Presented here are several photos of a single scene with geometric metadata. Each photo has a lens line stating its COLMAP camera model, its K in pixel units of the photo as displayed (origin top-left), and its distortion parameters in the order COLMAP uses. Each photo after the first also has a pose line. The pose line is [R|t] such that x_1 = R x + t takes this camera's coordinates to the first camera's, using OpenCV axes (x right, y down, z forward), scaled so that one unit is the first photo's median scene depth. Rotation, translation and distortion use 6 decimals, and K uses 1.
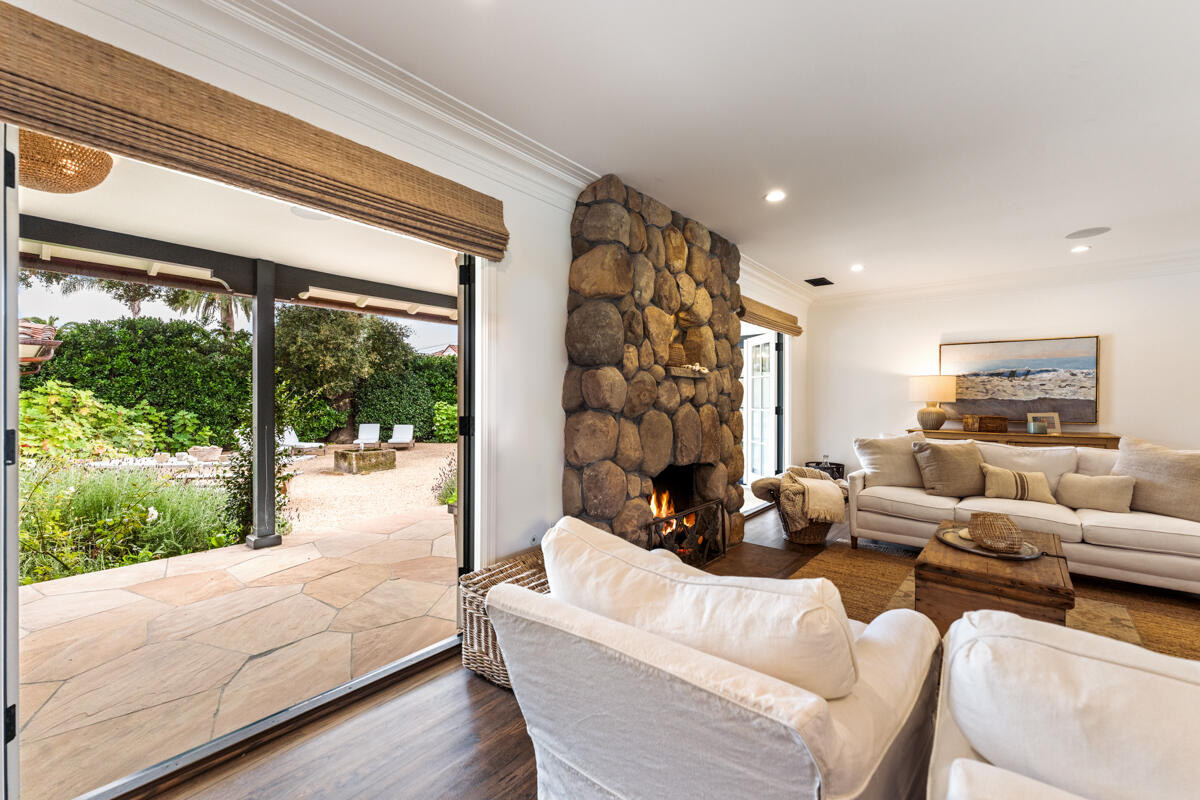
lens RADIAL K [[490.3, 0, 572.3], [0, 490.3, 397.9], [0, 0, 1]] dist [0.007380, 0.000039]
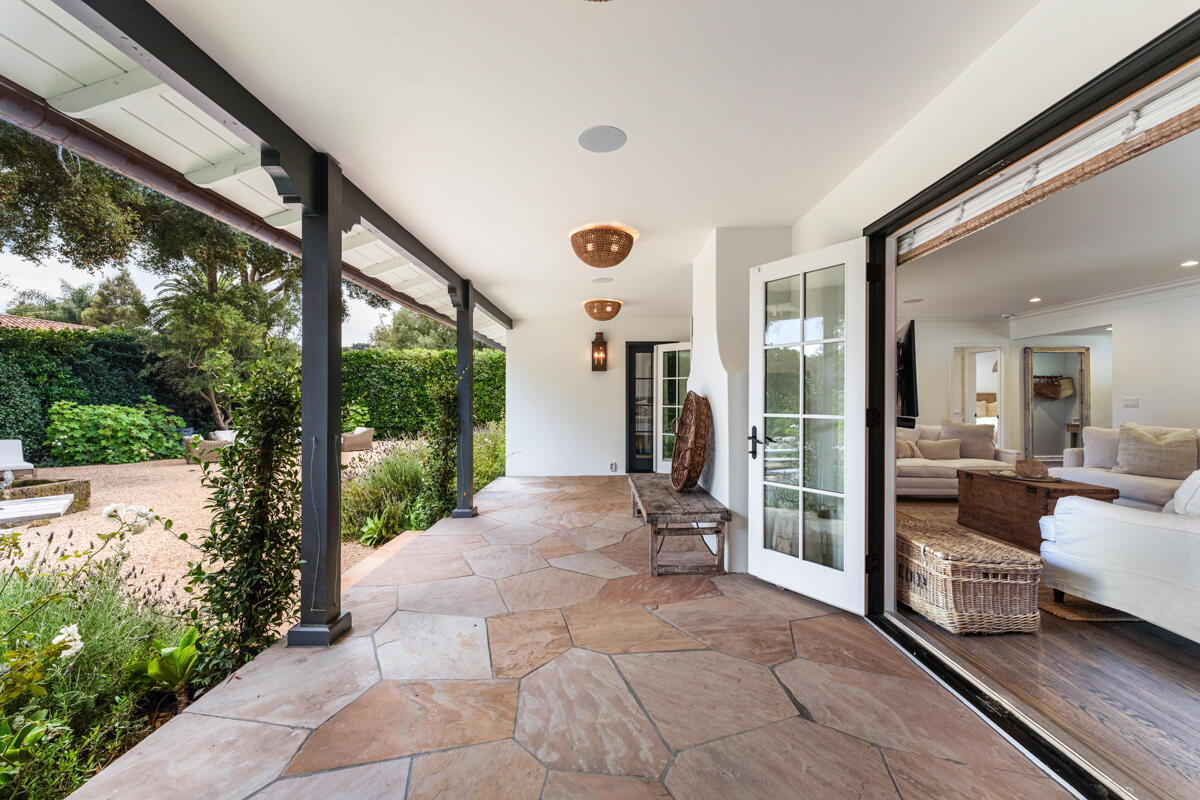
lens RADIAL K [[490.3, 0, 593.6], [0, 490.3, 400.1], [0, 0, 1]] dist [0.007380, 0.000039]
pose [[0.761588, 0.003204, 0.648053, -1.224570], [-0.004706, 0.999989, 0.000586, 0.019223], [-0.648044, -0.003496, 0.761595, 0.538692]]
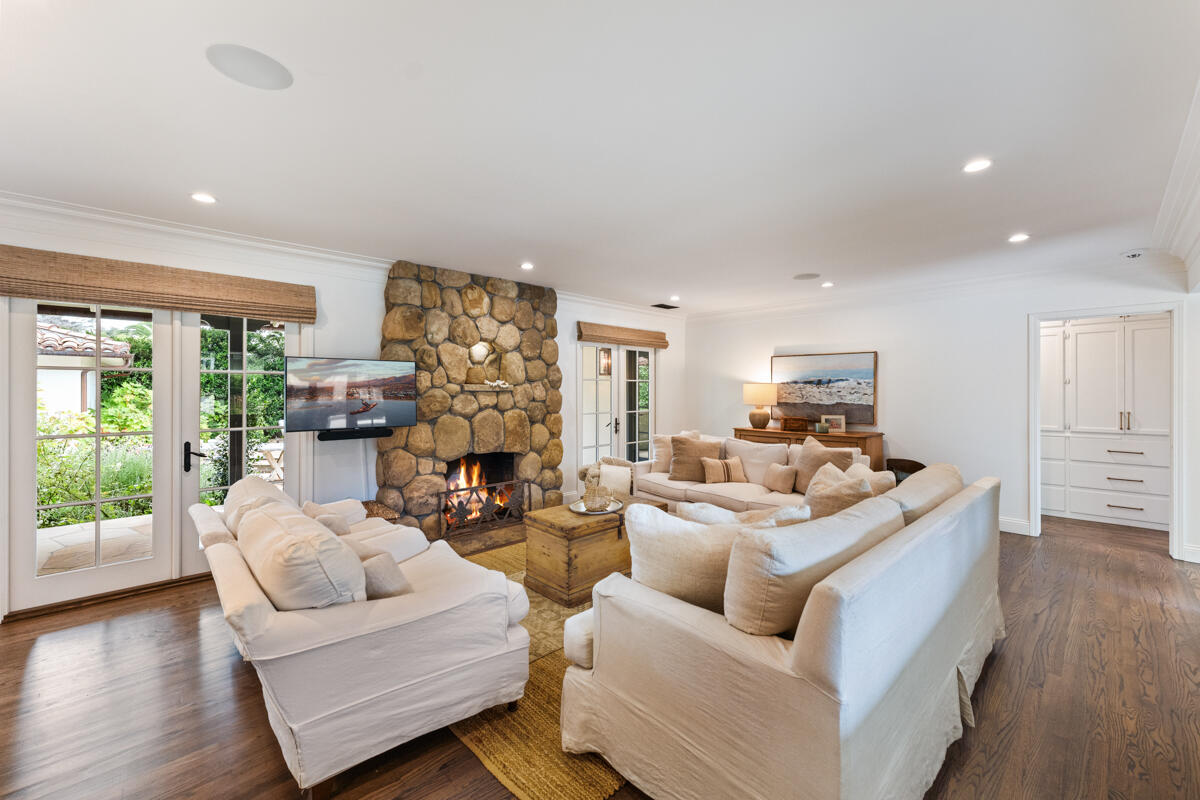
lens RADIAL K [[490.3, 0, 578.3], [0, 490.3, 388.0], [0, 0, 1]] dist [0.007380, 0.000039]
pose [[0.992822, -0.000497, -0.119598, 0.625896], [0.000415, 1.000000, -0.000705, -0.046245], [0.119598, 0.000650, 0.992822, -0.342361]]
